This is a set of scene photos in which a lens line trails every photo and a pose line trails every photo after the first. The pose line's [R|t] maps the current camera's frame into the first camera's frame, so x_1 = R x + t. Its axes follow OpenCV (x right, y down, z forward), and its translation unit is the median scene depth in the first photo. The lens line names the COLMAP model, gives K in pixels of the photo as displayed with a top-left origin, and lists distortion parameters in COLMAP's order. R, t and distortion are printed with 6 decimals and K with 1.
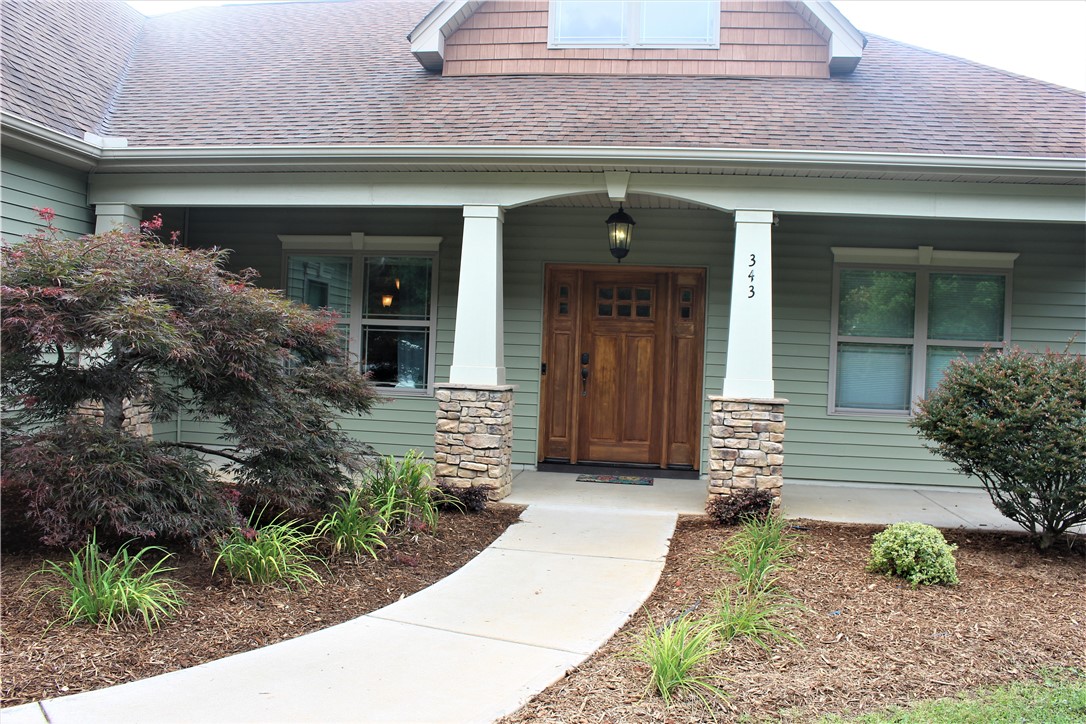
lens RADIAL K [[902.7, 0, 542.4], [0, 902.7, 371.5], [0, 0, 1]] dist [-0.117576, 0.026462]
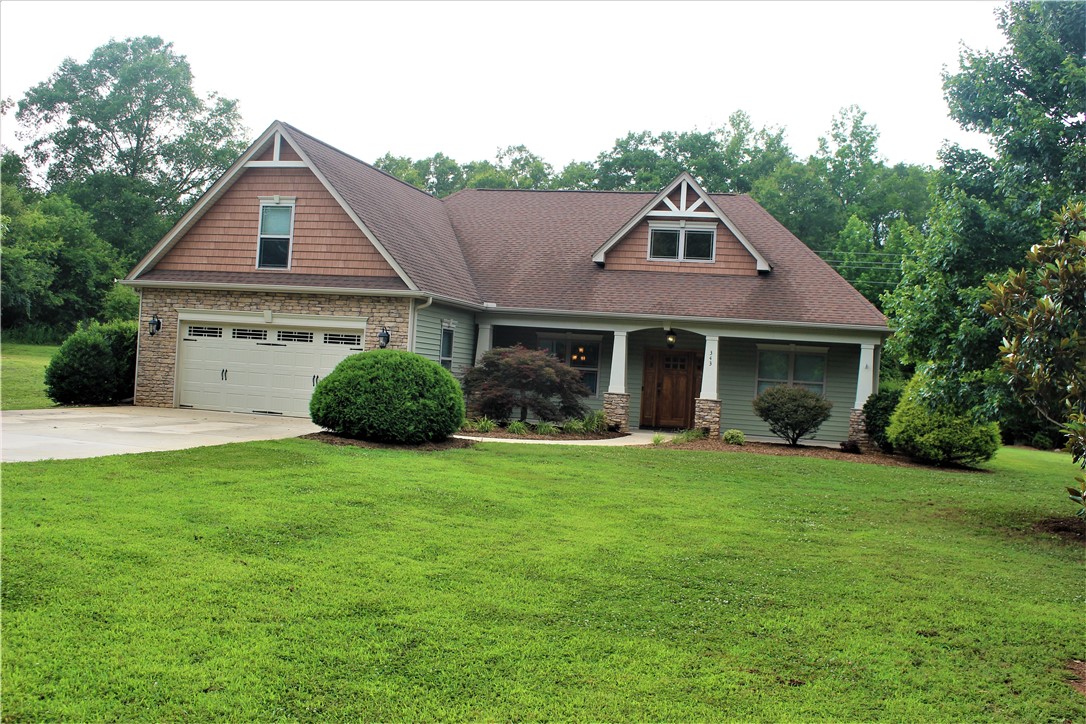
lens RADIAL K [[1113.4, 0, 541.9], [0, 1113.4, 366.0], [0, 0, 1]] dist [-0.085098, 0.000000]
pose [[0.992529, 0.021524, -0.120097, 0.111992], [-0.025513, 0.999169, -0.031778, 0.047585], [0.119313, 0.034605, 0.992253, -2.521705]]
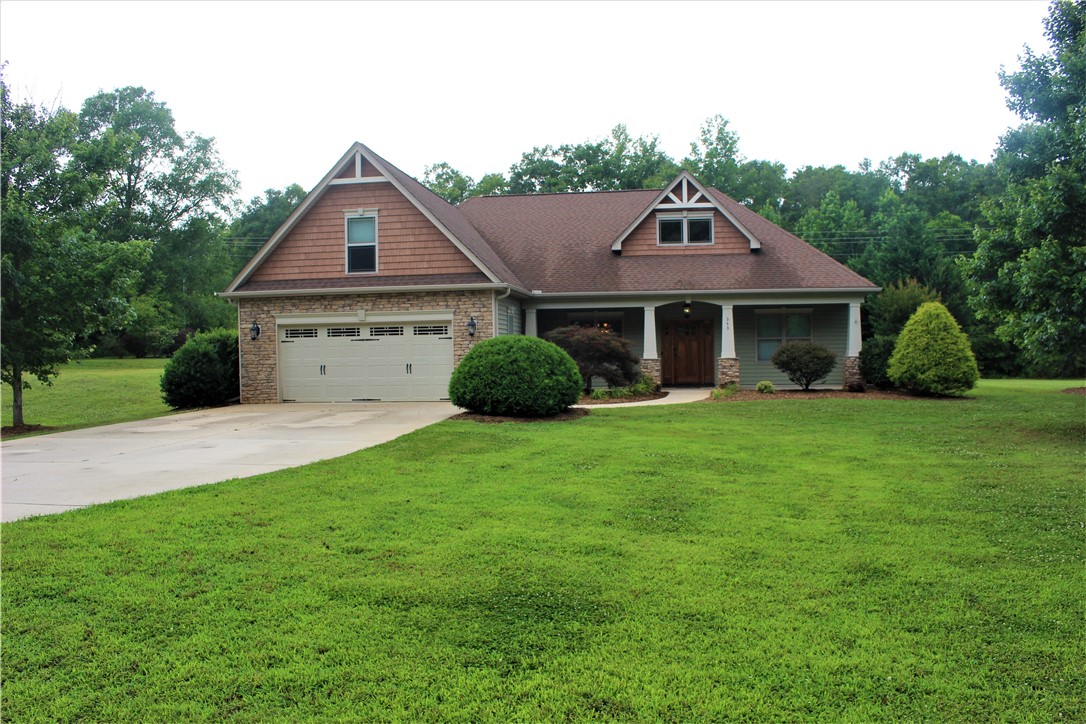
lens RADIAL K [[902.7, 0, 545.0], [0, 902.7, 365.0], [0, 0, 1]] dist [-0.117576, 0.026462]
pose [[0.998486, -0.054924, 0.002936, -0.473868], [0.054933, 0.998486, -0.002942, 0.026957], [-0.002770, 0.003098, 0.999991, -2.385626]]
